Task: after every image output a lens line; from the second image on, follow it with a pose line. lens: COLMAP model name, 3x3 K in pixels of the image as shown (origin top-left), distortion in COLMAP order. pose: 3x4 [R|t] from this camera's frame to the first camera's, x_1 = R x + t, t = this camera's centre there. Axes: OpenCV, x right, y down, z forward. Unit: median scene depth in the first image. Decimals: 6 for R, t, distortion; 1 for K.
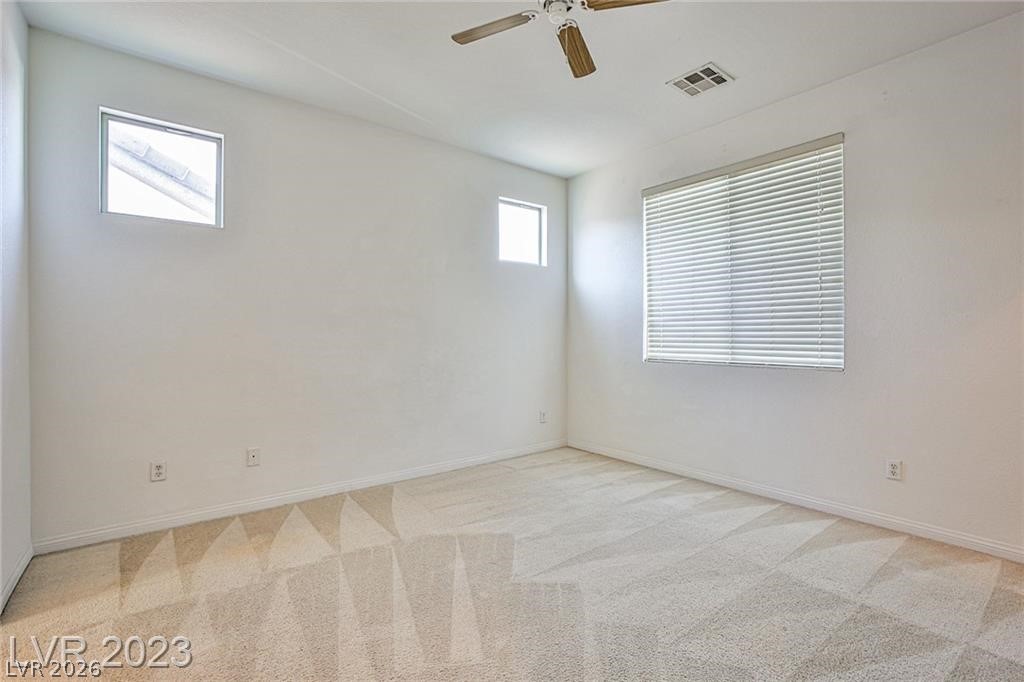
lens RADIAL K [[467.3, 0, 513.1], [0, 467.3, 337.1], [0, 0, 1]] dist [-0.022728, 0.000242]
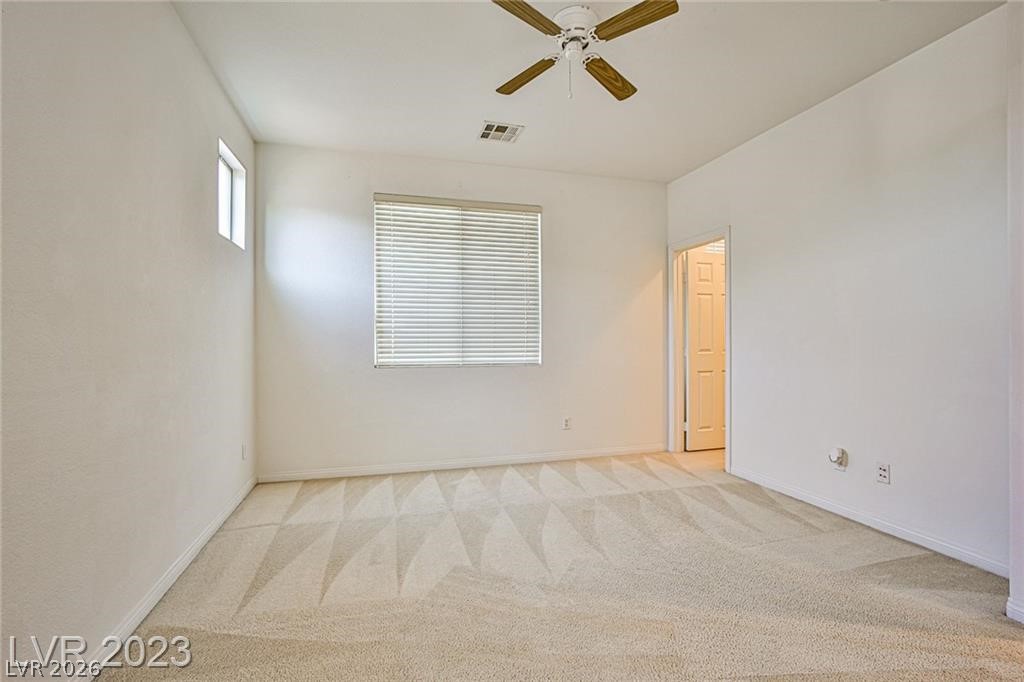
lens RADIAL K [[457.6, 0, 512.0], [0, 457.6, 341.0], [0, 0, 1]] dist [-0.034769, 0.000433]
pose [[0.374881, -0.001909, 0.927071, -0.583764], [0.005650, 0.999984, -0.000225, -0.003760], [-0.927056, 0.005323, 0.374886, 0.438123]]
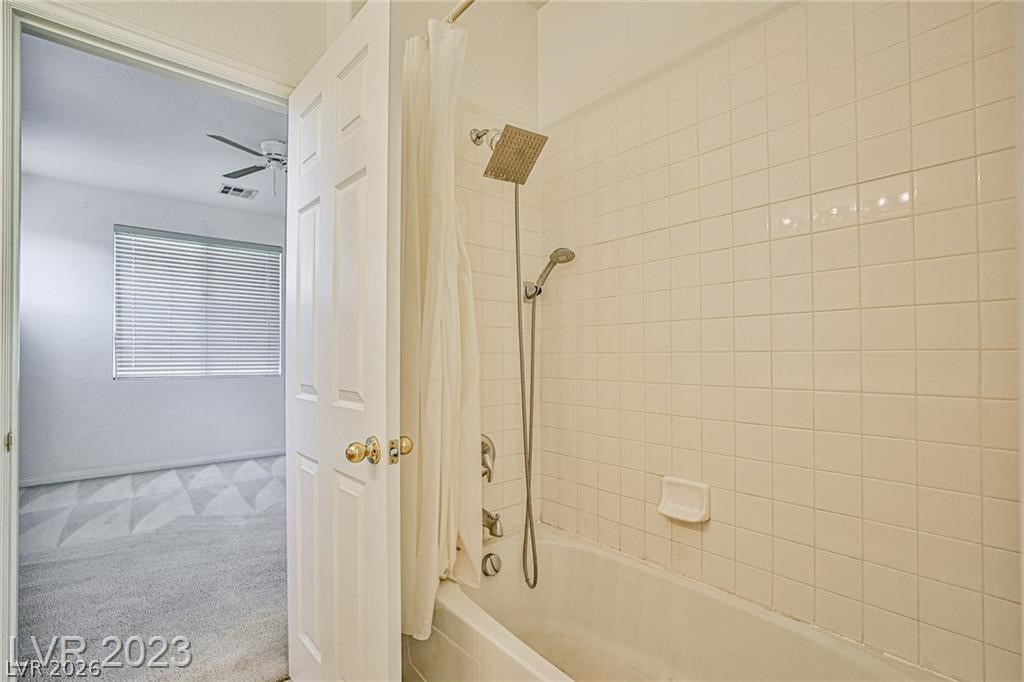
lens RADIAL K [[461.2, 0, 510.7], [0, 461.2, 351.5], [0, 0, 1]] dist [-0.036317, 0.013666]
pose [[-0.040088, 0.009523, 0.999151, -0.960812], [0.003779, 0.999949, -0.009379, -0.002585], [-0.999189, 0.003400, -0.040122, 0.125420]]
